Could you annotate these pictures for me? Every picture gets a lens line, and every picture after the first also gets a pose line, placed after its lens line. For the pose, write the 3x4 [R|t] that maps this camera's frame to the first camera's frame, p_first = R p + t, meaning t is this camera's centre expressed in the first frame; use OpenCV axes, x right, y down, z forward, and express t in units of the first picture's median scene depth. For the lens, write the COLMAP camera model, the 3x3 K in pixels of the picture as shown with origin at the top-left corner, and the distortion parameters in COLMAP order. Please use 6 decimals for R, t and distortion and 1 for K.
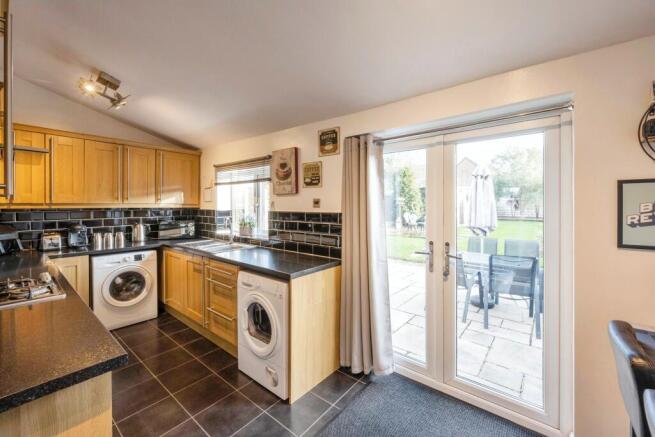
lens RADIAL K [[268.5, 0, 330.5], [0, 268.5, 207.8], [0, 0, 1]] dist [0.000388, 0.000040]
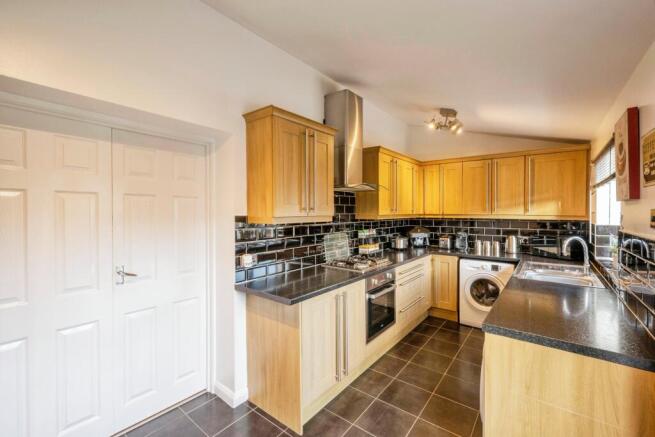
lens RADIAL K [[279.0, 0, 327.5], [0, 279.0, 218.5], [0, 0, 1]] dist [-0.000660, -0.000040]
pose [[0.015781, 0.024472, -0.999576, 0.314178], [-0.014637, 0.999599, 0.024242, -0.017599], [0.999768, 0.014249, 0.016132, 0.338790]]
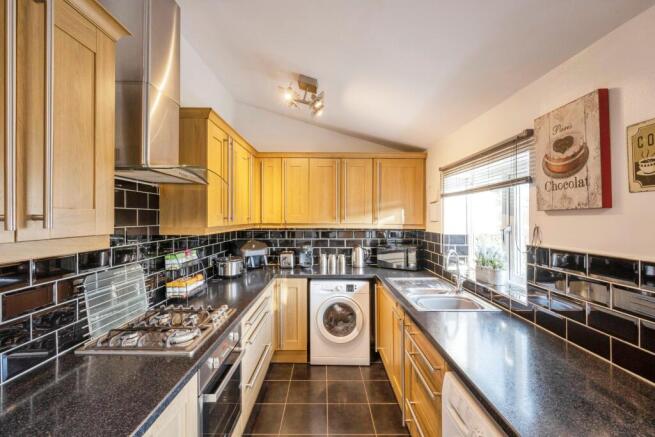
lens RADIAL K [[294.8, 0, 326.4], [0, 294.8, 215.7], [0, 0, 1]] dist [-0.001200, -0.000077]
pose [[0.631962, -0.006145, -0.774975, -0.042231], [-0.011090, 0.999794, -0.016971, -0.025001], [0.774920, 0.019320, 0.631764, 0.343615]]
